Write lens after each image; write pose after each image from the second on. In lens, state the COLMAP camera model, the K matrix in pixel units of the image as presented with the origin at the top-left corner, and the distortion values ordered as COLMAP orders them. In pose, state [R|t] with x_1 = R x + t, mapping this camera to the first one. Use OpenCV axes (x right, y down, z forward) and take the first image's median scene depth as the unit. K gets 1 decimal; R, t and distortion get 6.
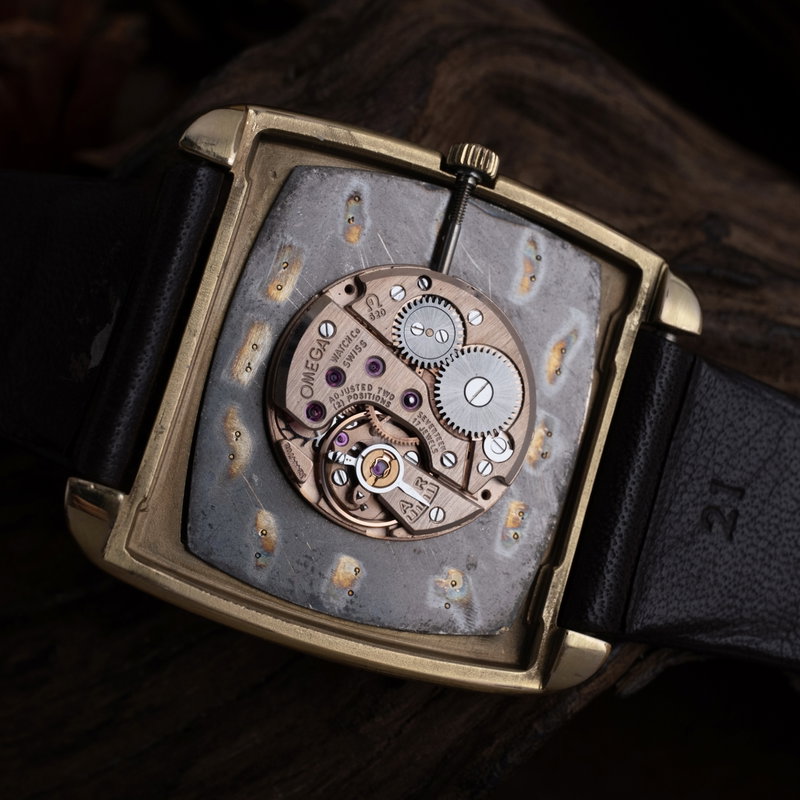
lens RADIAL K [[2153.0, 0, 400.0], [0, 2153.0, 400.0], [0, 0, 1]] dist [0.154562, 0.624688]
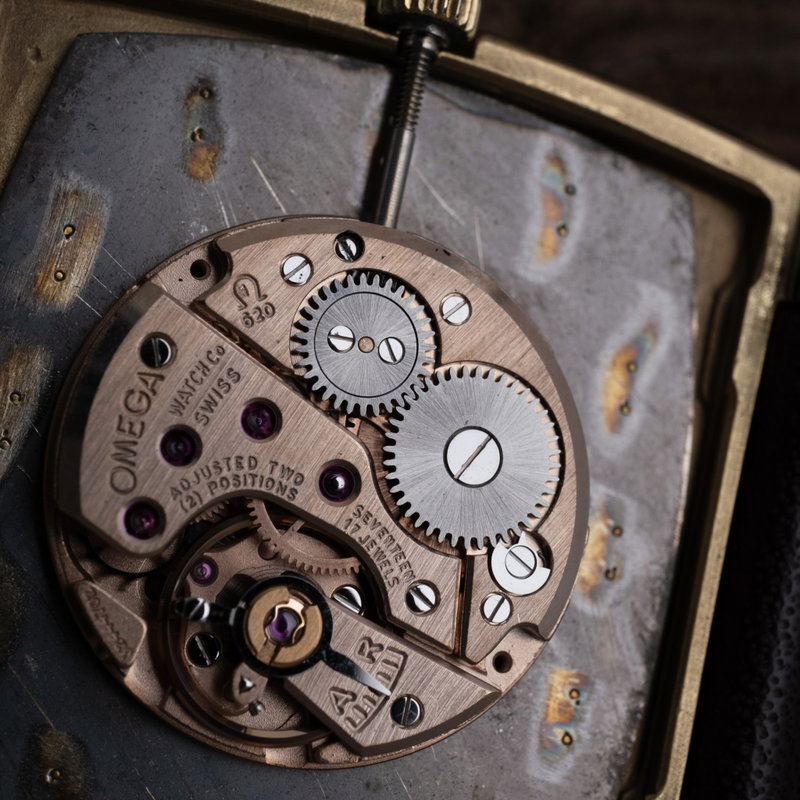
lens RADIAL K [[2415.2, 0, 399.3], [0, 2415.2, 368.7], [0, 0, 1]] dist [-0.042230, -1.479551]
pose [[0.997496, -0.069304, 0.014096, 0.013013], [0.069971, 0.996075, -0.054204, 0.005024], [-0.010284, 0.055054, 0.998430, 0.441135]]
